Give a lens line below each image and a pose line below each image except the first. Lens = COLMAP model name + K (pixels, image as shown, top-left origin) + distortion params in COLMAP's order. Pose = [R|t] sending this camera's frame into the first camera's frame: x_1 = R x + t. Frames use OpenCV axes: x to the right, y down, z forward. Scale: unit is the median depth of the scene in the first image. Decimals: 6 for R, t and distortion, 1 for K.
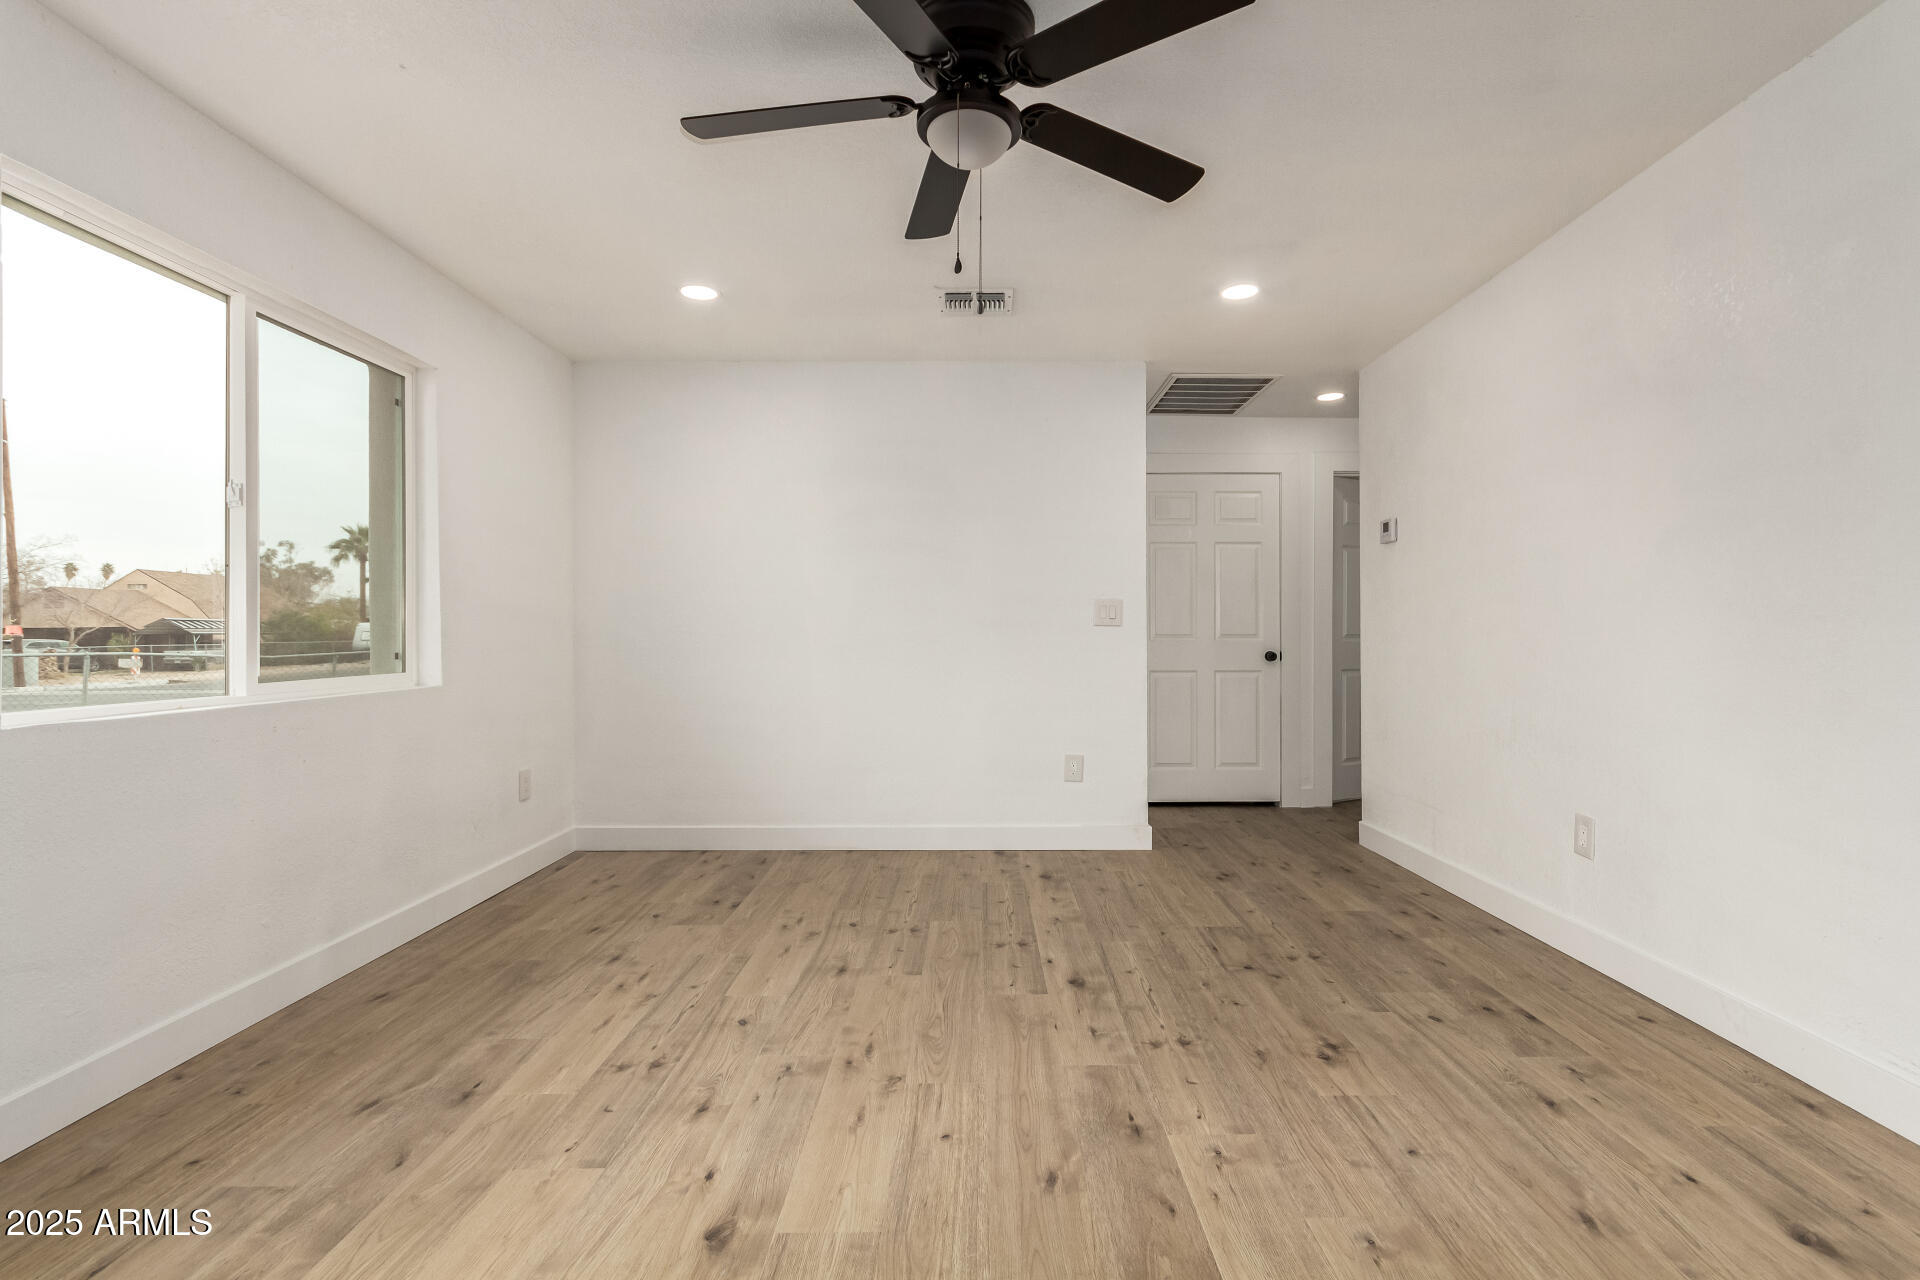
lens RADIAL K [[907.5, 0, 980.5], [0, 907.5, 643.2], [0, 0, 1]] dist [-0.000131, 0.001521]
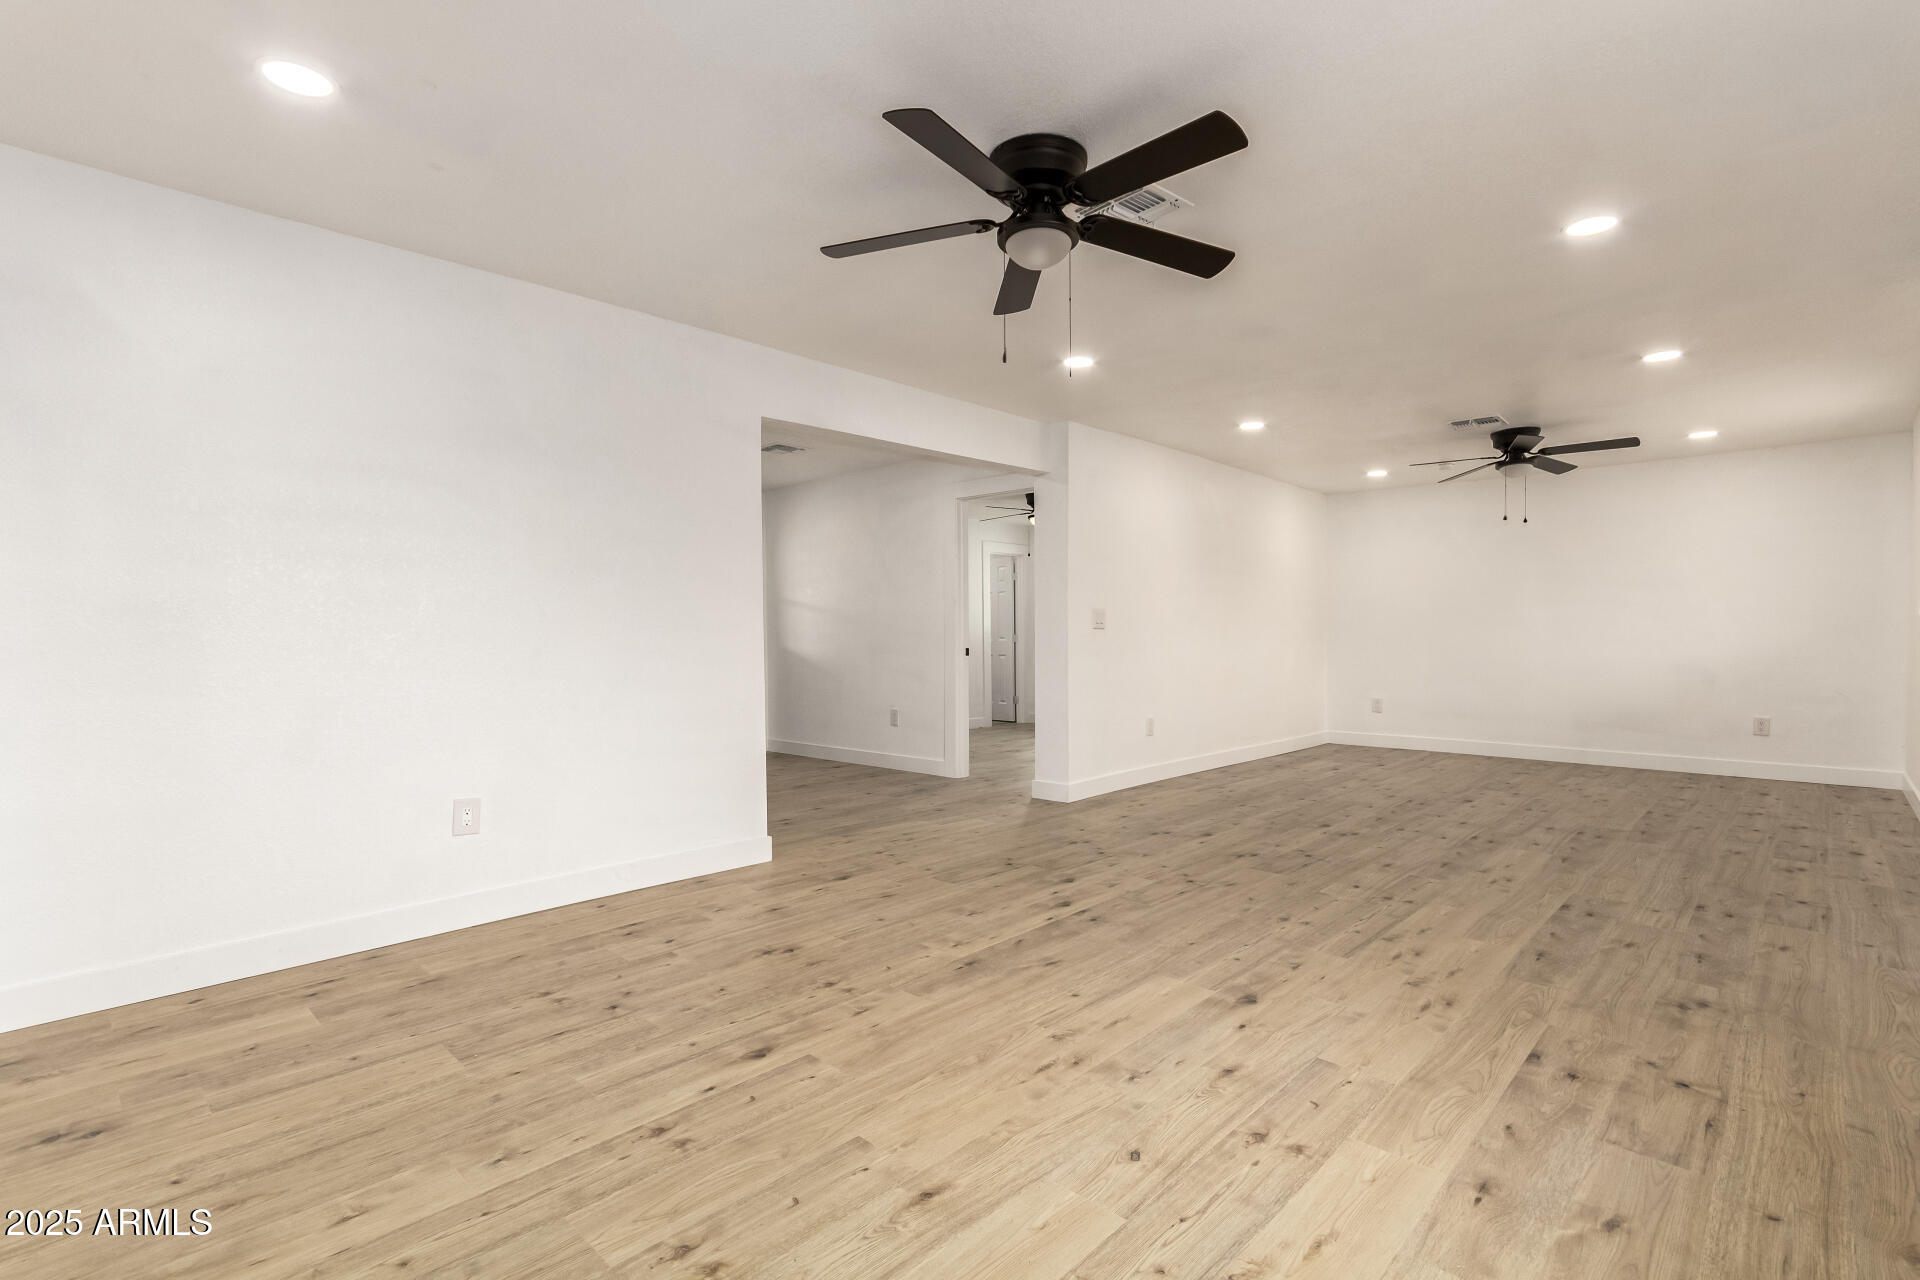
lens RADIAL K [[907.5, 0, 980.5], [0, 907.5, 643.2], [0, 0, 1]] dist [-0.000131, 0.001521]
pose [[-0.735540, 0.001234, 0.677480, -0.728040], [0.012921, 0.999842, 0.012207, -0.011968], [-0.677358, 0.017732, -0.735440, 1.759004]]
